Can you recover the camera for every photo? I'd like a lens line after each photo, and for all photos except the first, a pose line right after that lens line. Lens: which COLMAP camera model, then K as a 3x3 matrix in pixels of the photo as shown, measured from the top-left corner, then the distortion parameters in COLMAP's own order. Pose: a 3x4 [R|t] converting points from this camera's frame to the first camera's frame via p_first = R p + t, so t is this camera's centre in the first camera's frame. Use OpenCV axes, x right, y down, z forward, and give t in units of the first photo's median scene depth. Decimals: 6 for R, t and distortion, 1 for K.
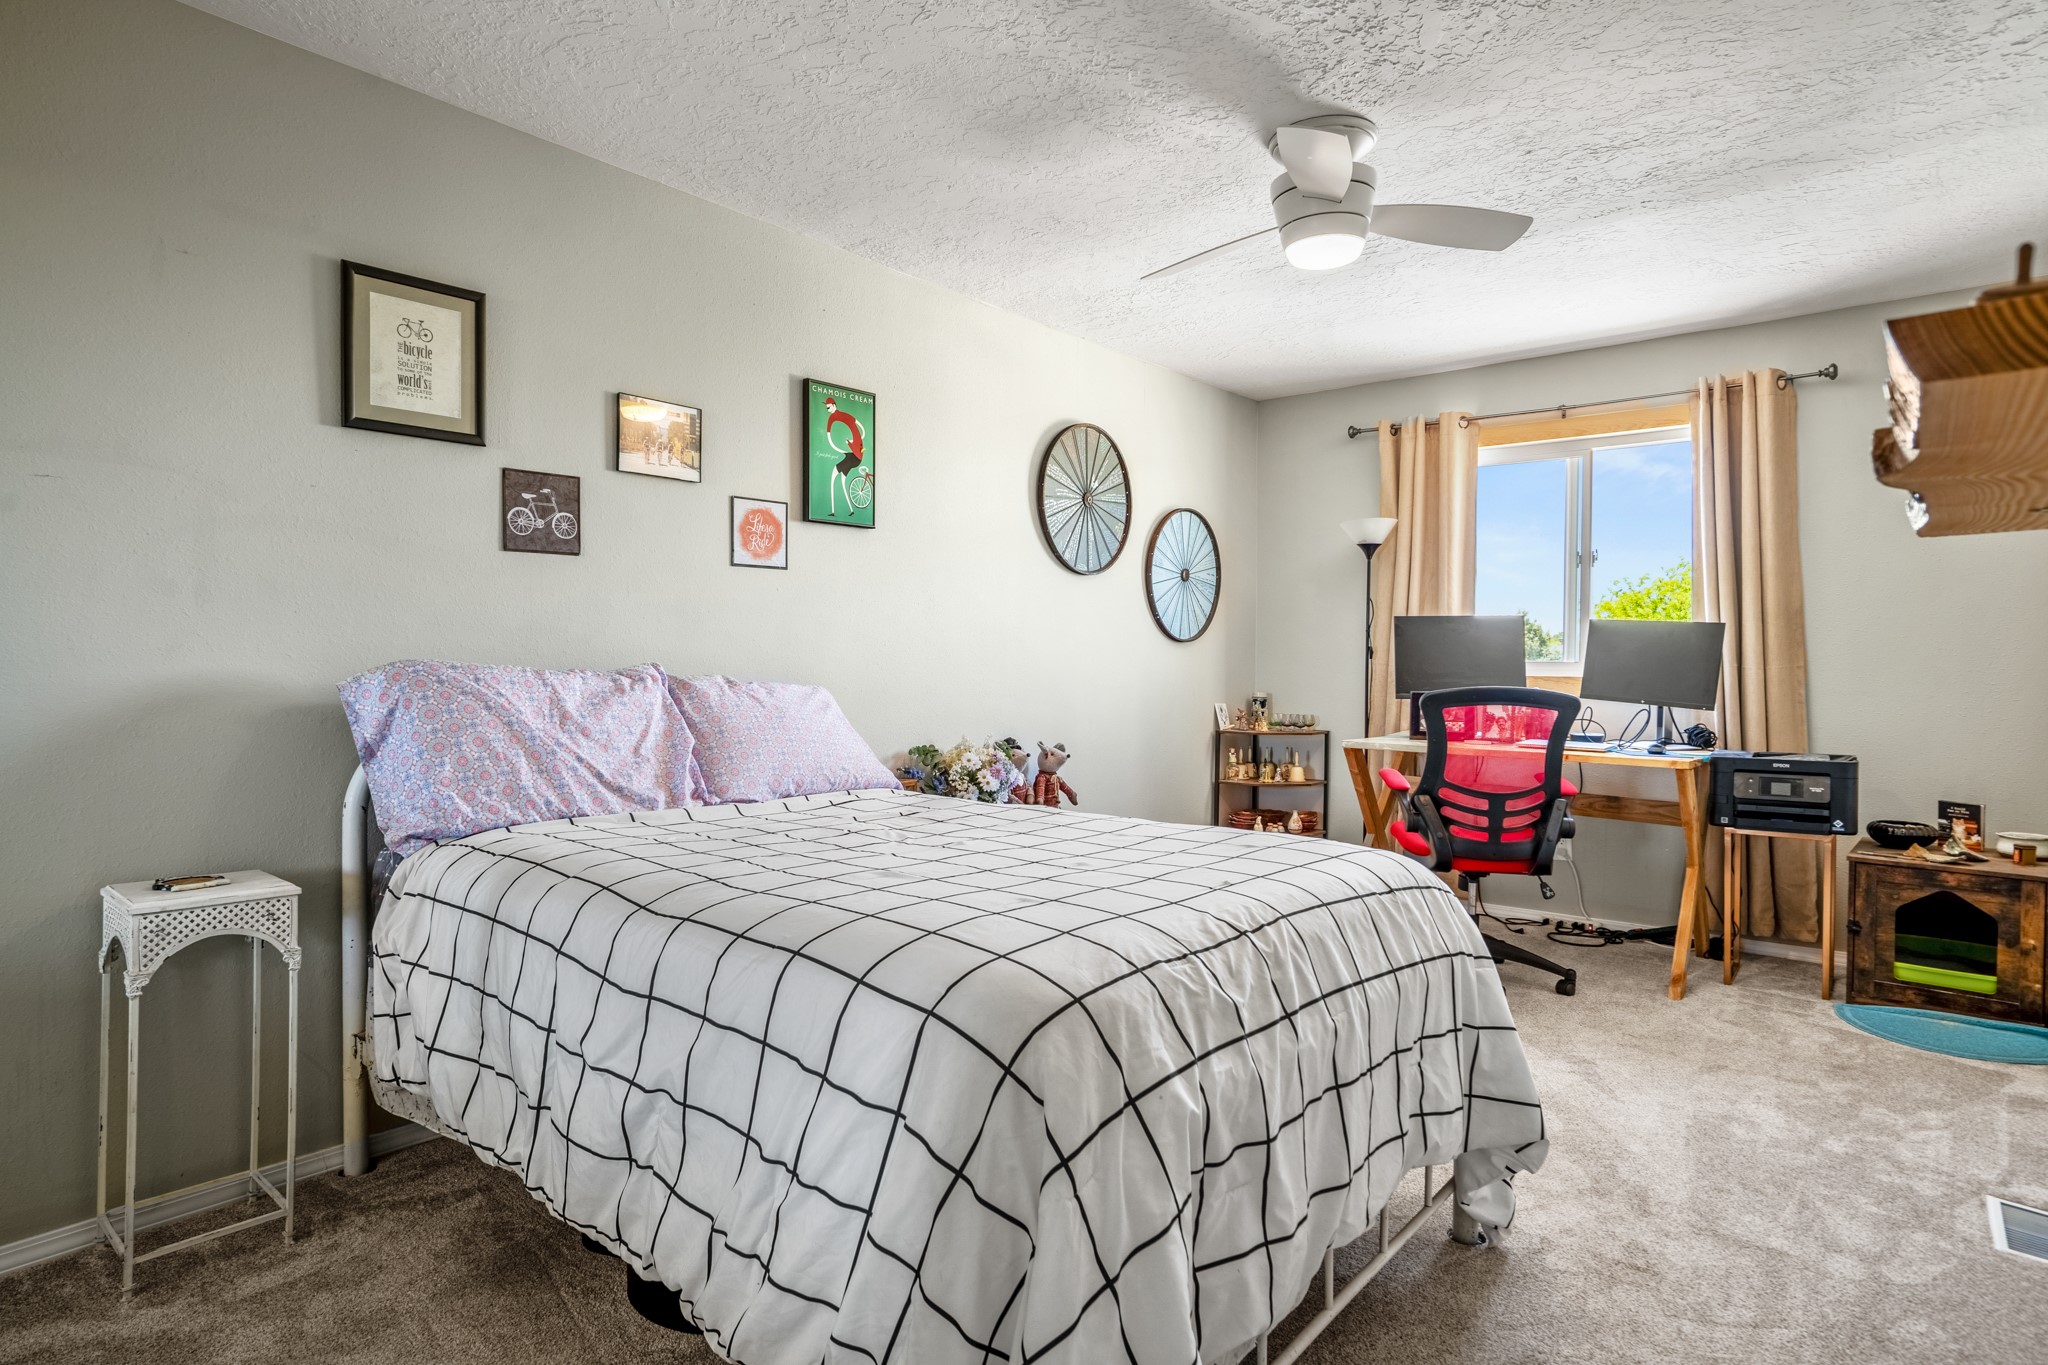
lens RADIAL K [[1119.3, 0, 1024.4], [0, 1119.3, 668.0], [0, 0, 1]] dist [-0.015978, 0.012909]
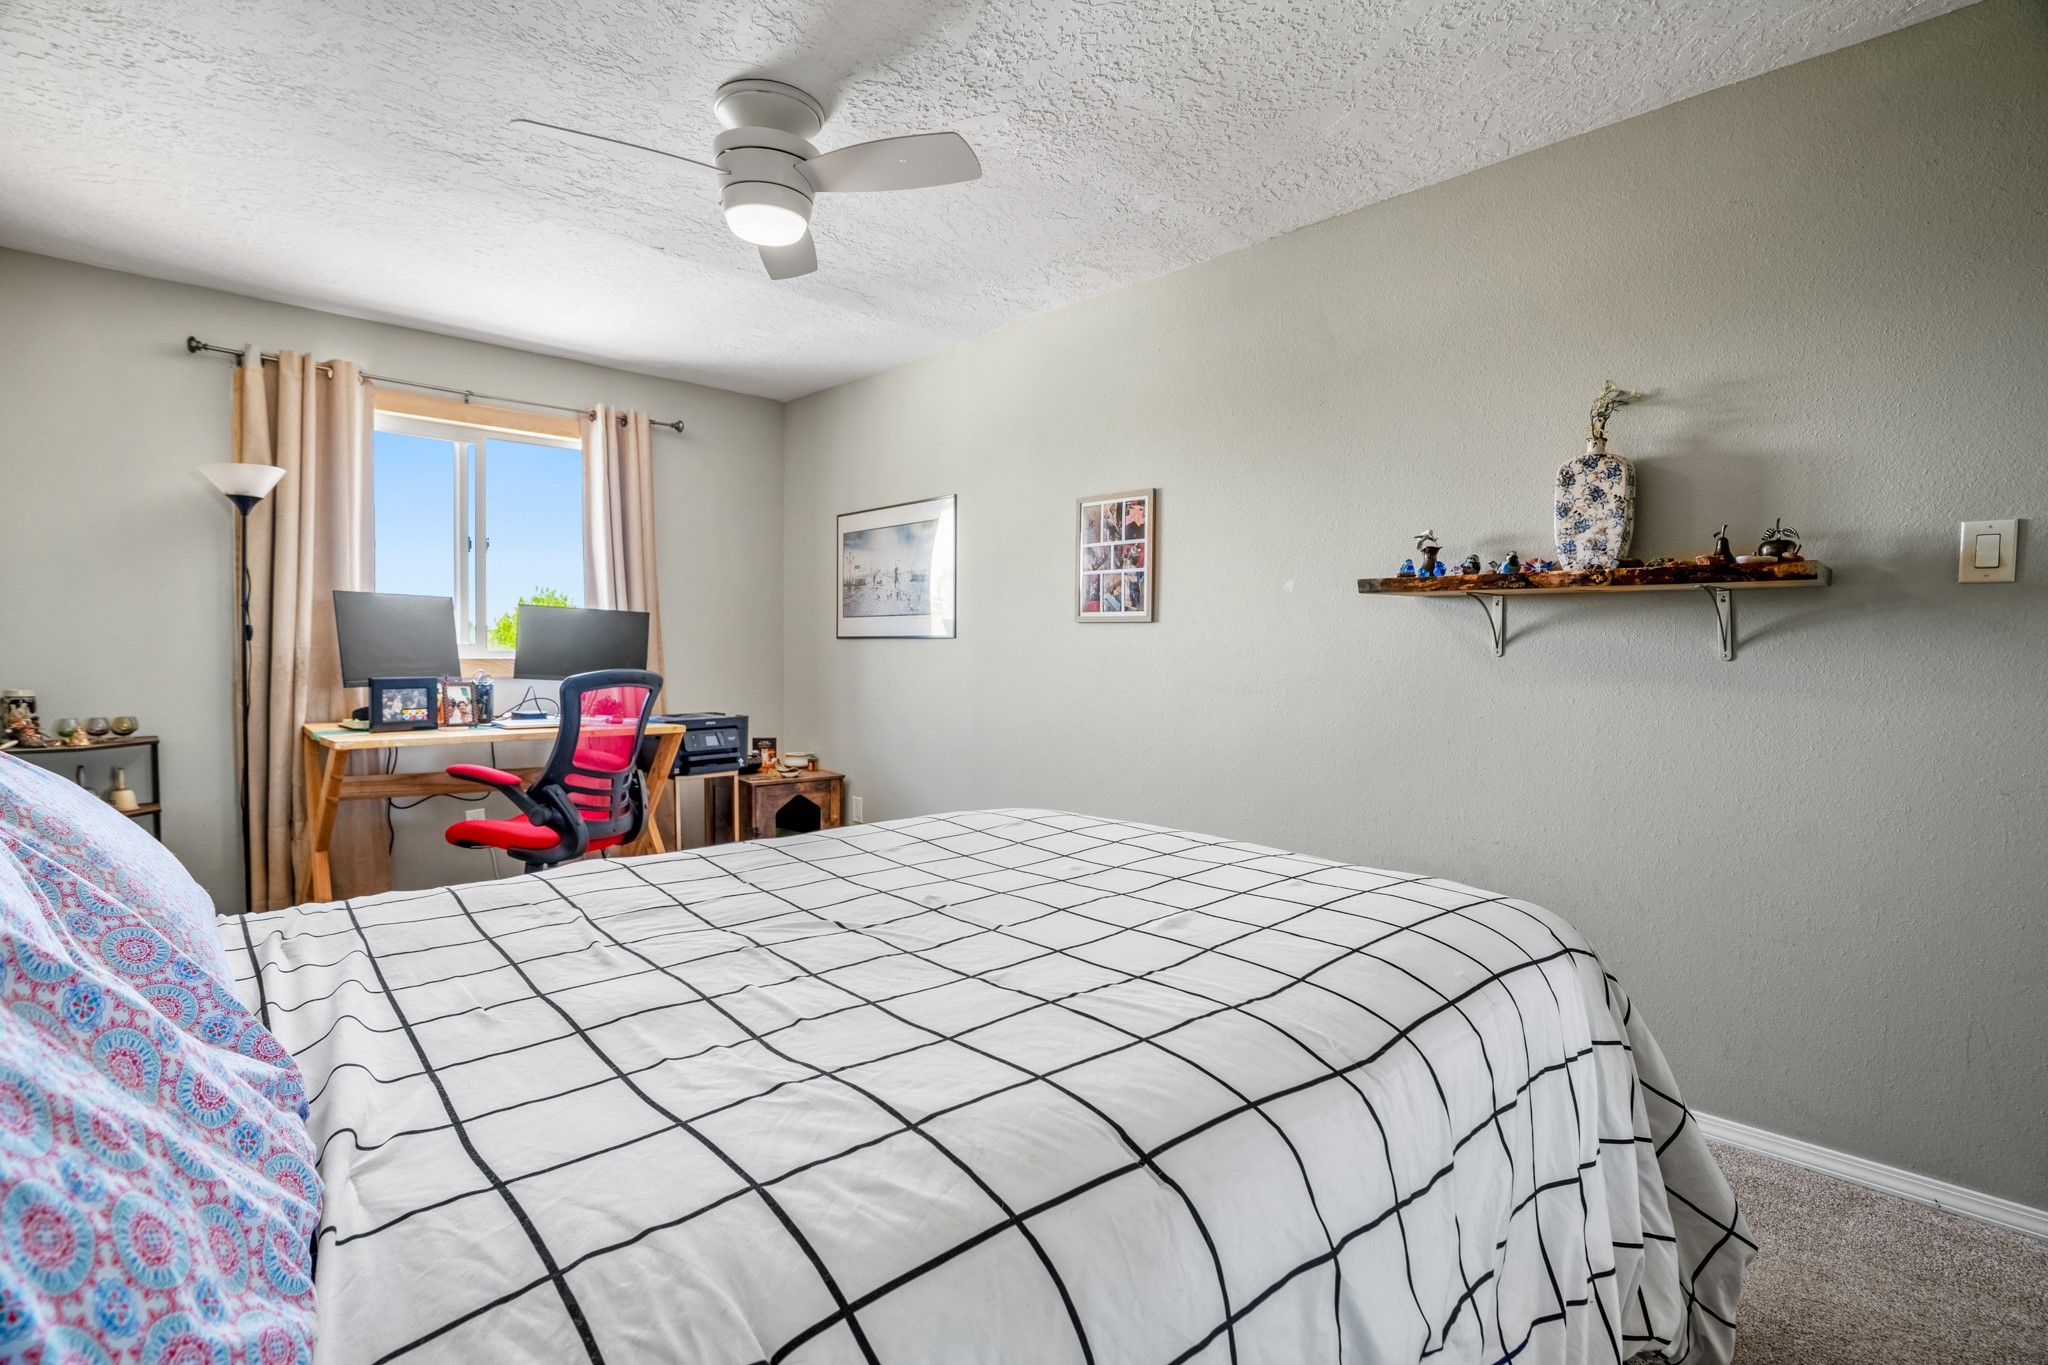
lens RADIAL K [[949.5, 0, 1025.5], [0, 949.5, 676.9], [0, 0, 1]] dist [-0.057217, 0.018062]
pose [[0.111731, -0.035647, 0.993099, -0.307297], [0.000721, 0.999359, 0.035791, -0.005503], [-0.993738, -0.003283, 0.111685, 0.400460]]
